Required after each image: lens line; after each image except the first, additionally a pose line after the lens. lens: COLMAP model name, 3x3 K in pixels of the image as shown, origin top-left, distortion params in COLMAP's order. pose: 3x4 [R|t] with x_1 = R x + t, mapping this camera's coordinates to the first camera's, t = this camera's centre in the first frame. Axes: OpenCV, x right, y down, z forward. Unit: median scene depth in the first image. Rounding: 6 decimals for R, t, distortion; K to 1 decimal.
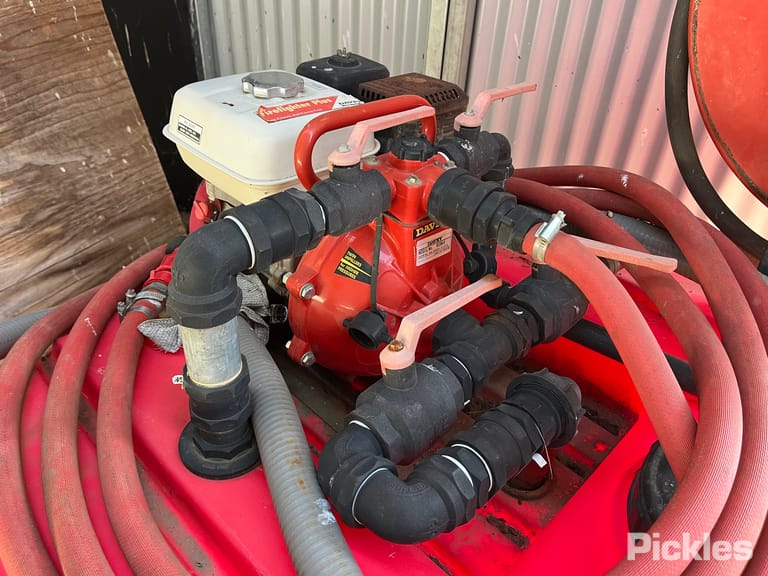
lens RADIAL K [[590.3, 0, 385.8], [0, 590.3, 280.7], [0, 0, 1]] dist [0.112190, -0.160975]
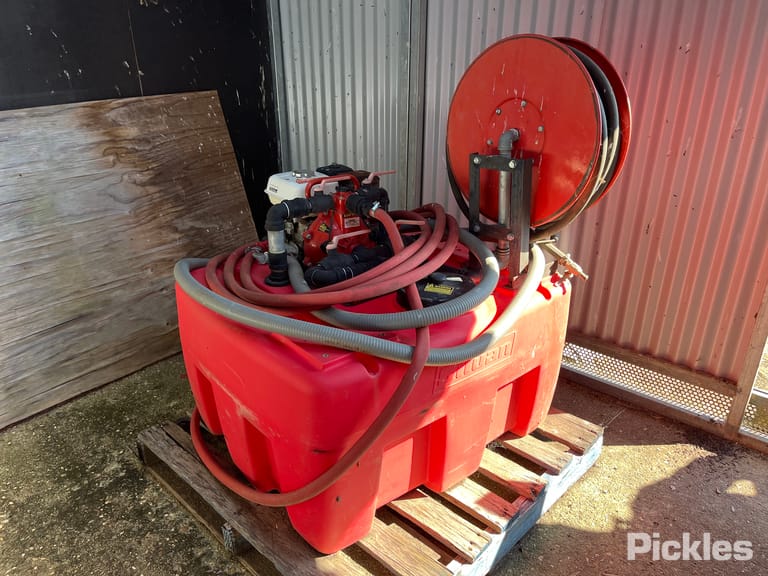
lens RADIAL K [[586.1, 0, 384.0], [0, 586.1, 288.0], [0, 0, 1]] dist [0.036648, -0.007090]
pose [[0.992583, 0.001872, -0.121551, 0.576017], [-0.024460, 0.982508, -0.184607, 0.770726], [0.119079, 0.186211, 0.975267, -1.699613]]
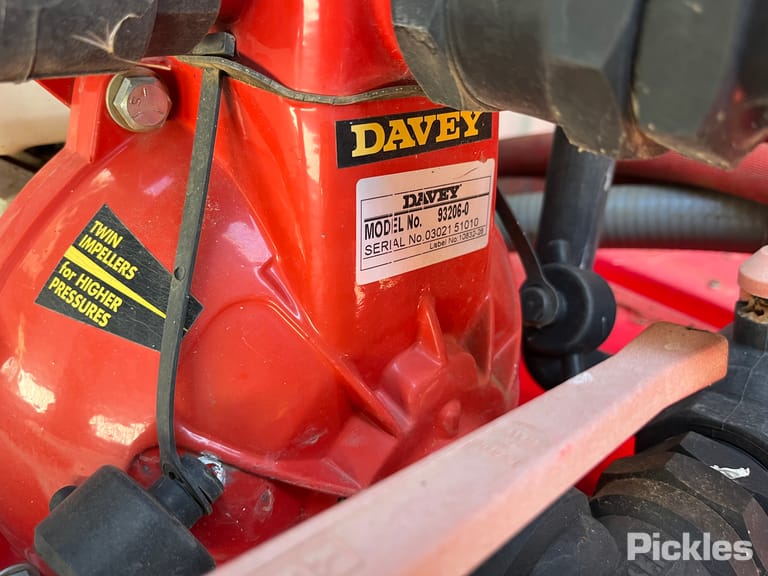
lens RADIAL K [[586.1, 0, 384.0], [0, 586.1, 288.0], [0, 0, 1]] dist [0.036648, -0.007090]
pose [[0.999302, 0.026253, -0.026594, 0.067445], [-0.029090, 0.993211, -0.112634, 0.004871], [0.023456, 0.113329, 0.993281, 0.718642]]
